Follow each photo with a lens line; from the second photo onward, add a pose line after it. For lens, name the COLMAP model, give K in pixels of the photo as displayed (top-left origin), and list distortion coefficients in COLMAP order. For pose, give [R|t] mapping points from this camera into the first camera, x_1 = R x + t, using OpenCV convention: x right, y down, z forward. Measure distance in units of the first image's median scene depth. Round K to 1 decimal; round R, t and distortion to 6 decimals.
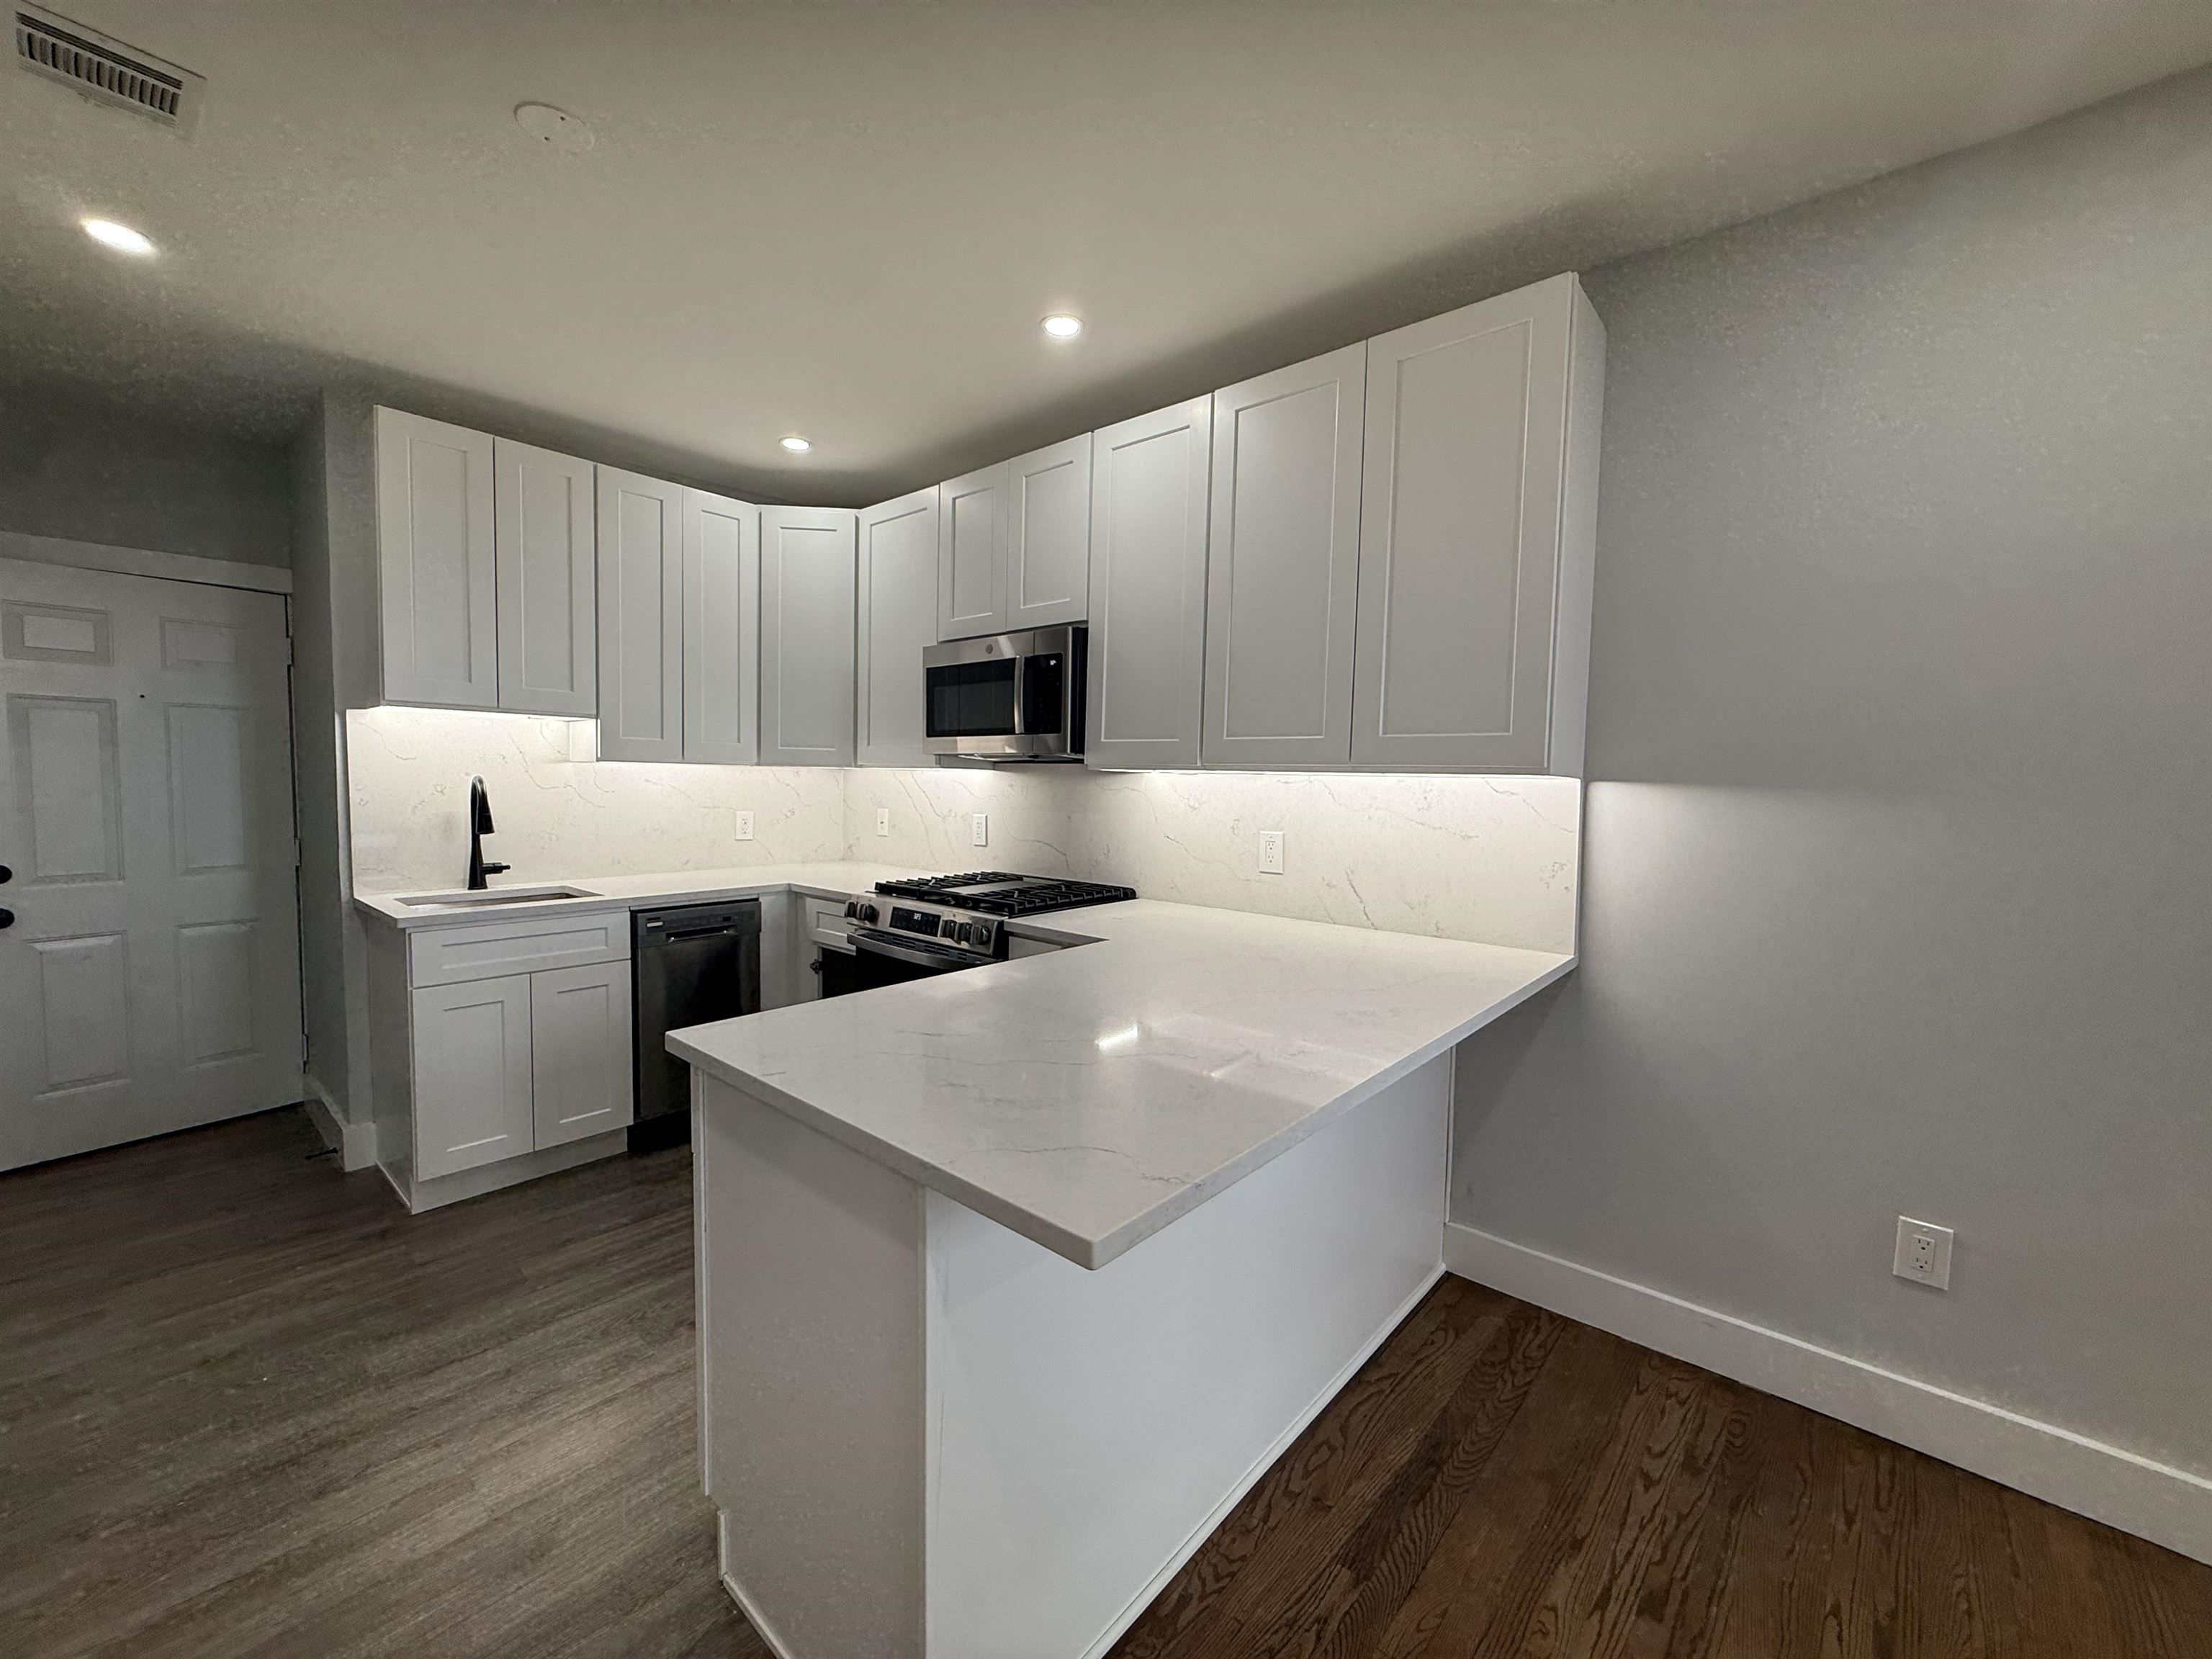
lens RADIAL K [[880.2, 0, 1098.8], [0, 880.2, 826.1], [0, 0, 1]] dist [0.000649, 0.000446]
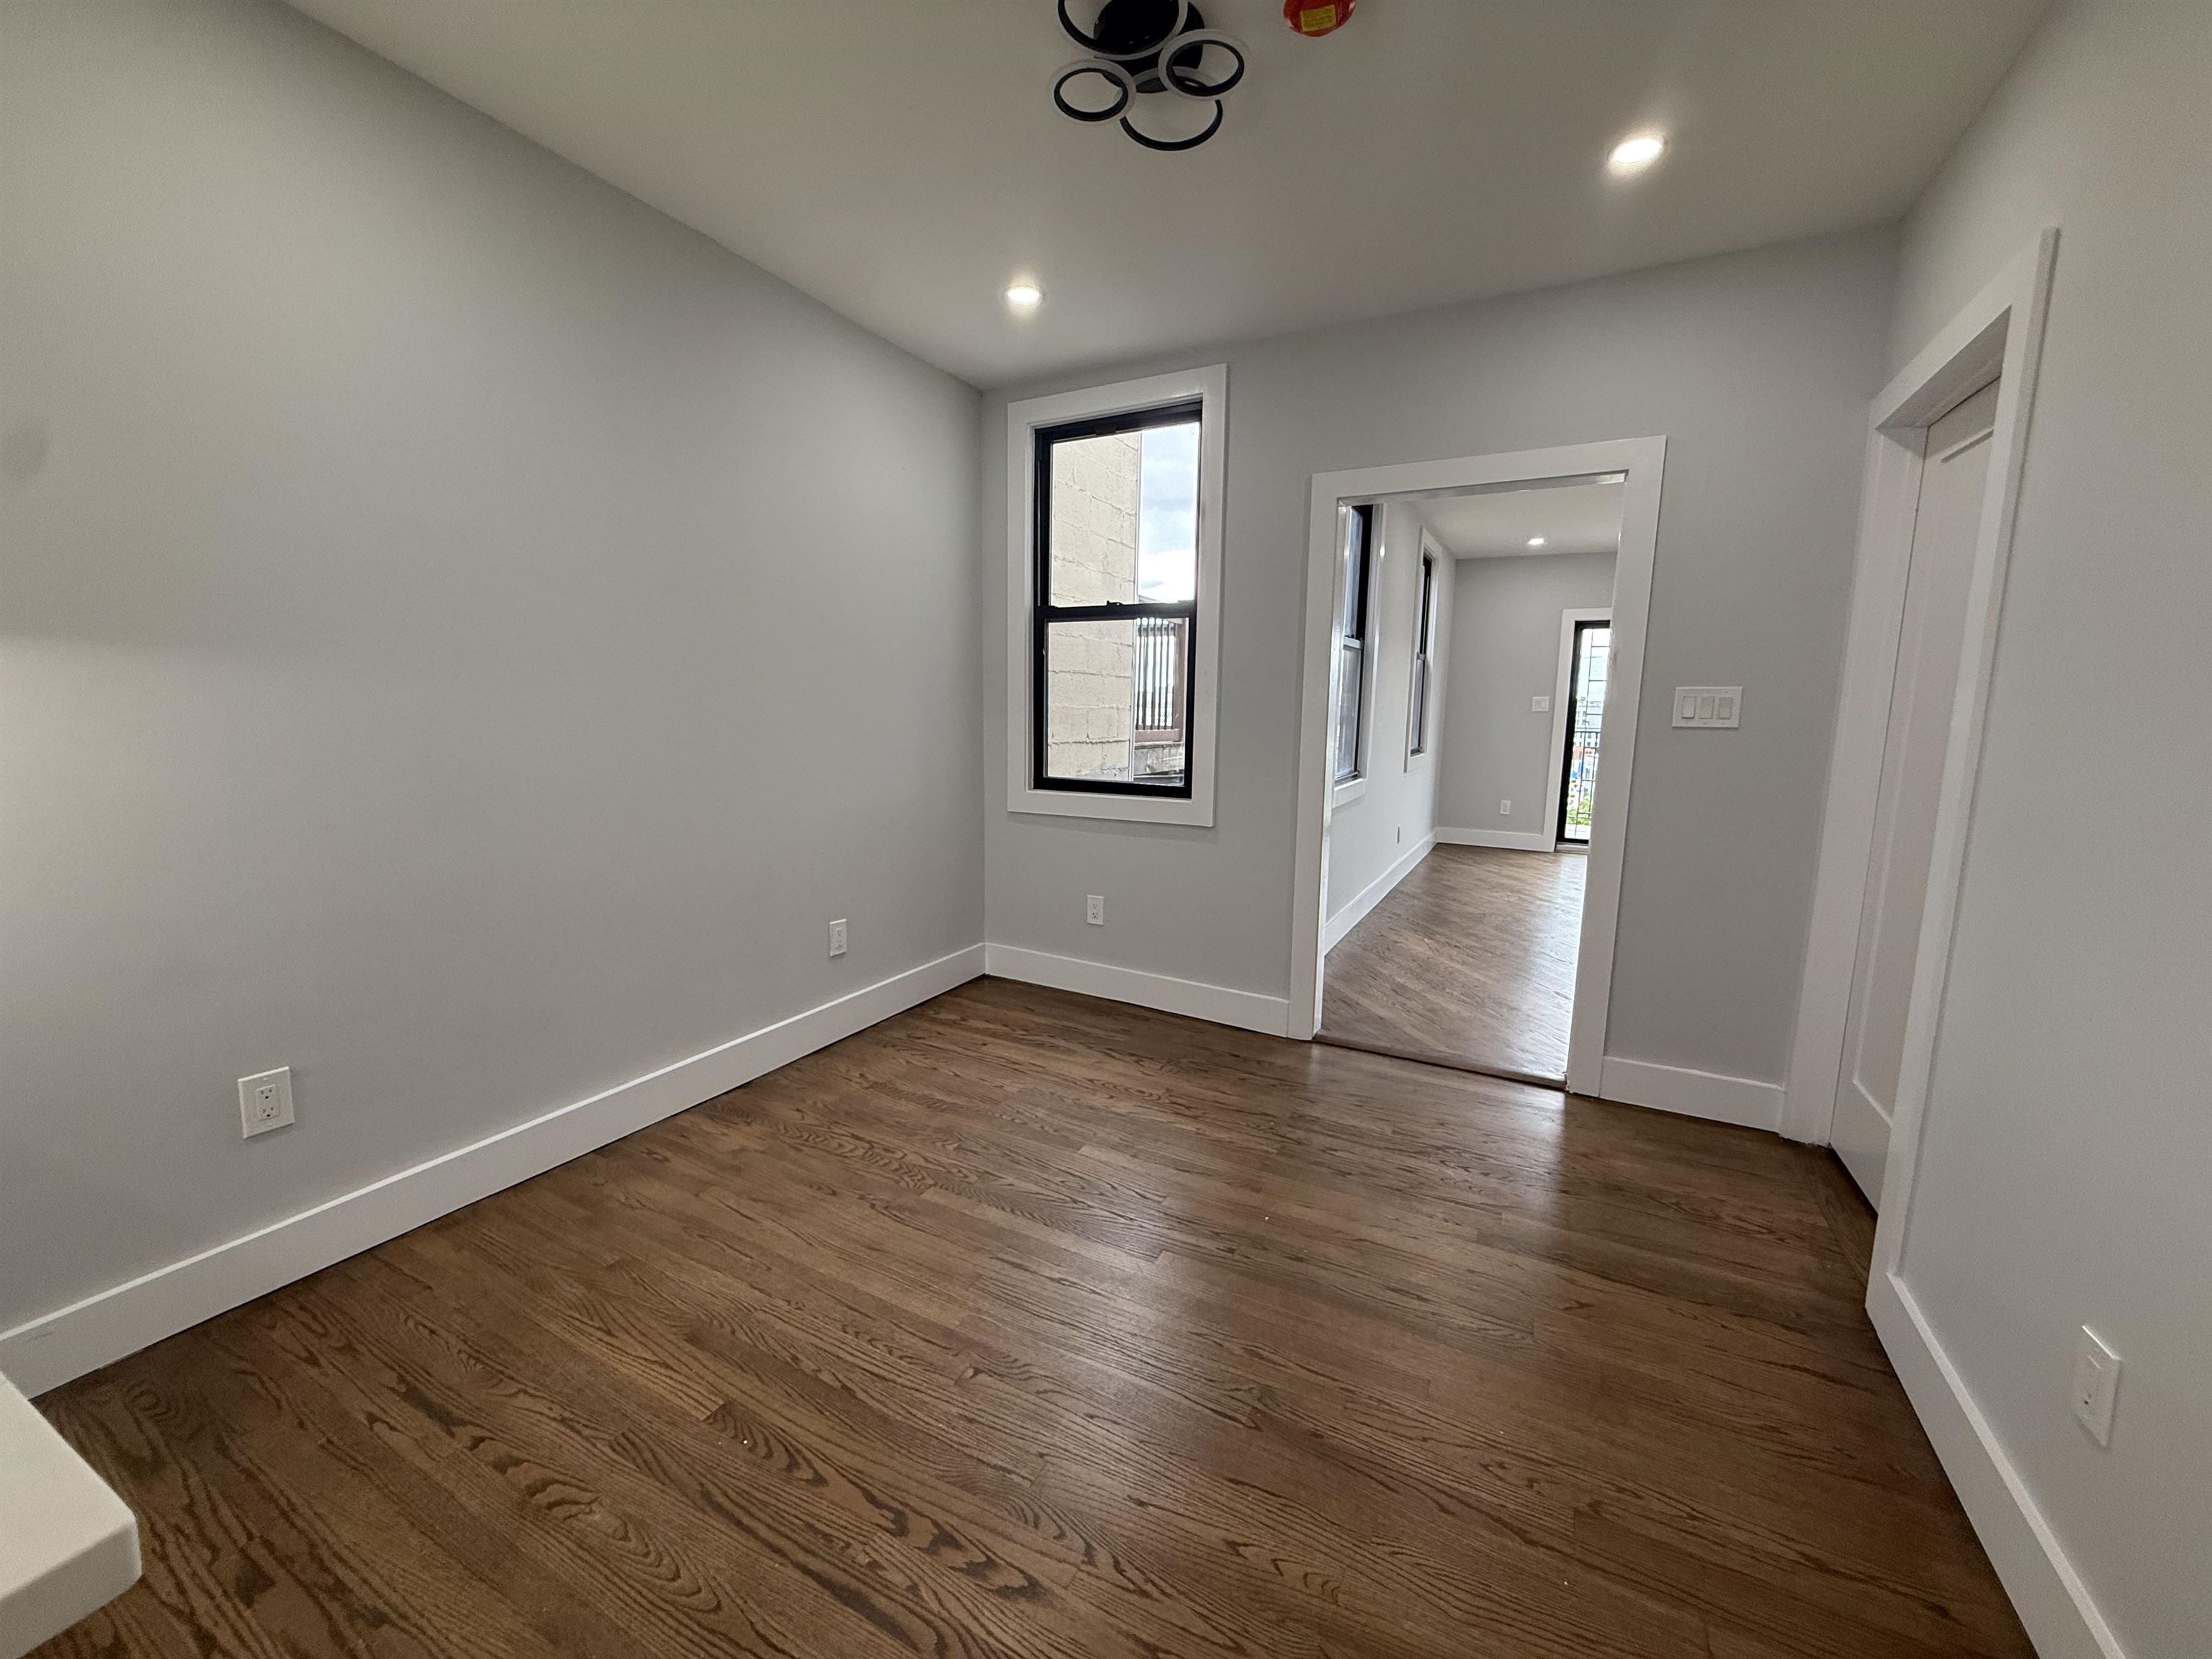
lens RADIAL K [[880.2, 0, 1098.8], [0, 880.2, 826.1], [0, 0, 1]] dist [0.000649, 0.000446]
pose [[-0.244636, -0.154280, 0.957262, -0.150379], [0.032388, 0.985409, 0.167094, 0.016760], [-0.969074, 0.071881, -0.236070, 0.178895]]
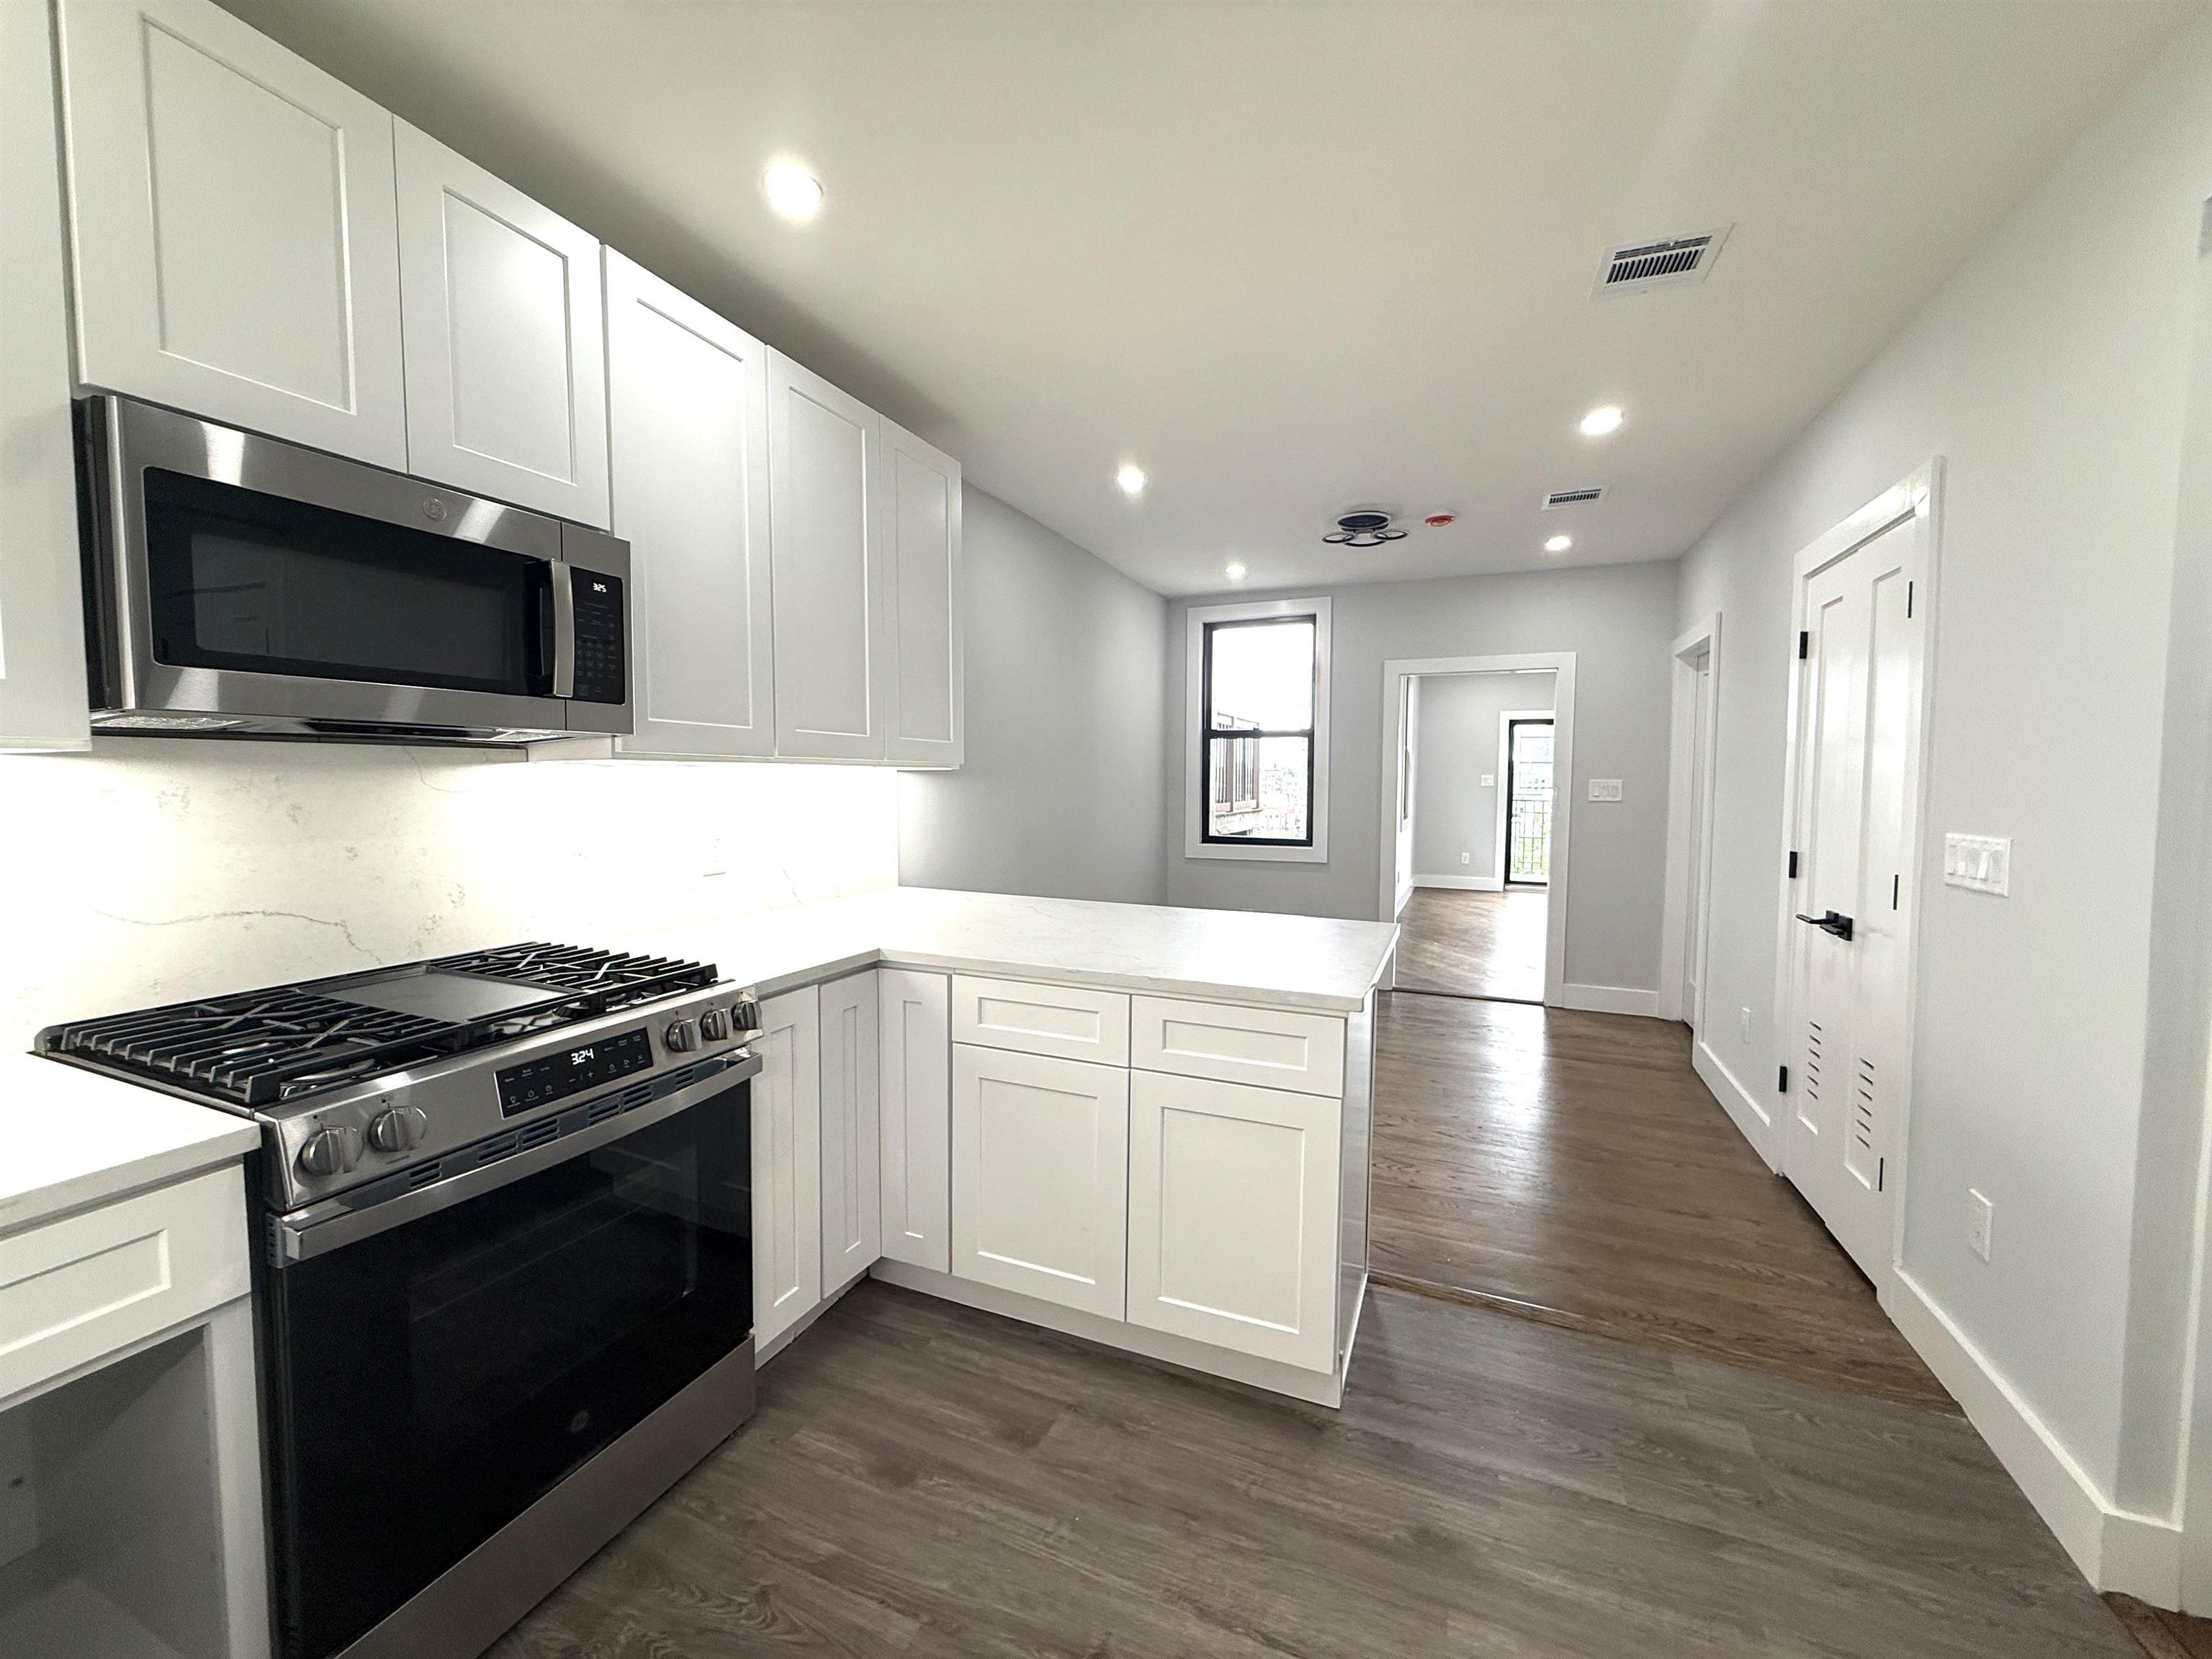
lens RADIAL K [[880.2, 0, 1098.8], [0, 880.2, 826.1], [0, 0, 1]] dist [0.000649, 0.000446]
pose [[-0.320173, -0.071827, 0.944632, -0.766137], [0.040674, 0.995160, 0.089455, -0.060558], [-0.946485, 0.067063, -0.315702, 0.877054]]
